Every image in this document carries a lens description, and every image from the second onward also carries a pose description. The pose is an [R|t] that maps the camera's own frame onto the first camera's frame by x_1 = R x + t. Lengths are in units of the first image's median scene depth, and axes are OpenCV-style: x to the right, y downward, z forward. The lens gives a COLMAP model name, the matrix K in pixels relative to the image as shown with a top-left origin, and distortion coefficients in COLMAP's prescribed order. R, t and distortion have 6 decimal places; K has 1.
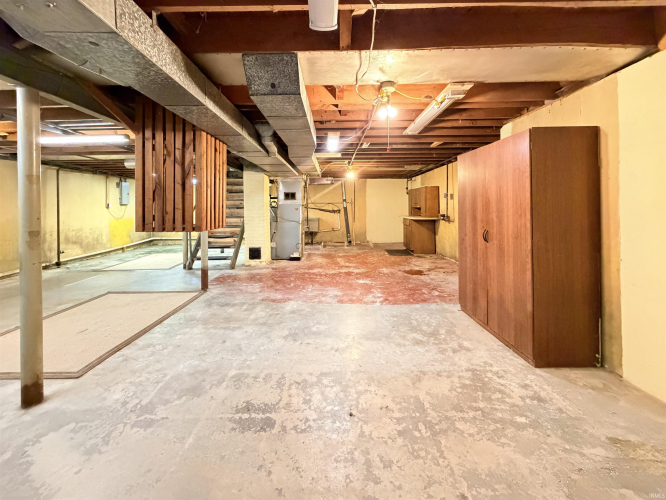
lens RADIAL K [[276.4, 0, 327.5], [0, 276.4, 205.0], [0, 0, 1]] dist [-0.001202, 0.000009]
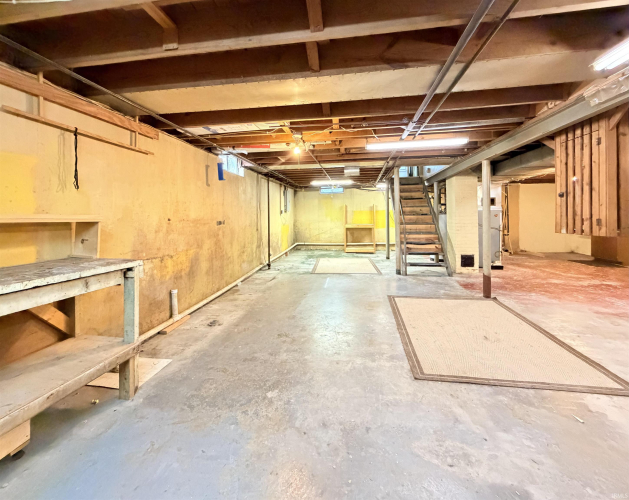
lens RADIAL K [[267.8, 0, 314.8], [0, 267.8, 215.5], [0, 0, 1]] dist [0.000314, 0.000032]
pose [[0.988002, 0.001796, -0.154433, -1.172009], [-0.000680, 0.999973, 0.007279, 0.016884], [0.154442, -0.007086, 0.987976, -0.018321]]
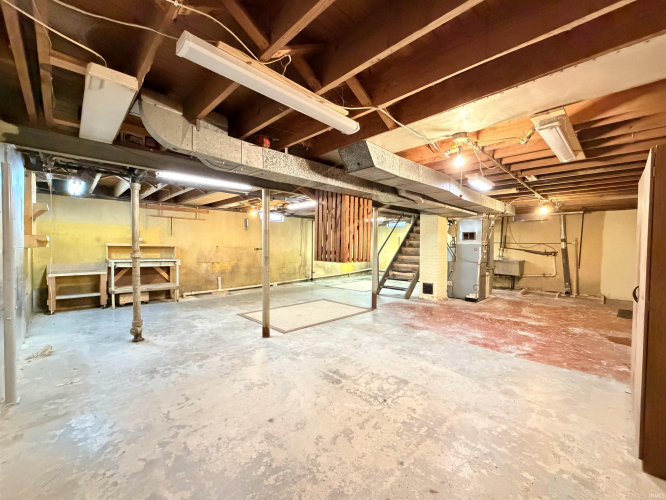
lens RADIAL K [[274.0, 0, 333.0], [0, 274.0, 250.0], [0, 0, 1]] dist [-0.001170, 0.000058]
pose [[0.706091, 0.030018, -0.707484, 0.433869], [-0.011887, 0.999463, 0.030542, -0.013490], [0.708021, -0.013155, 0.706069, -0.068987]]
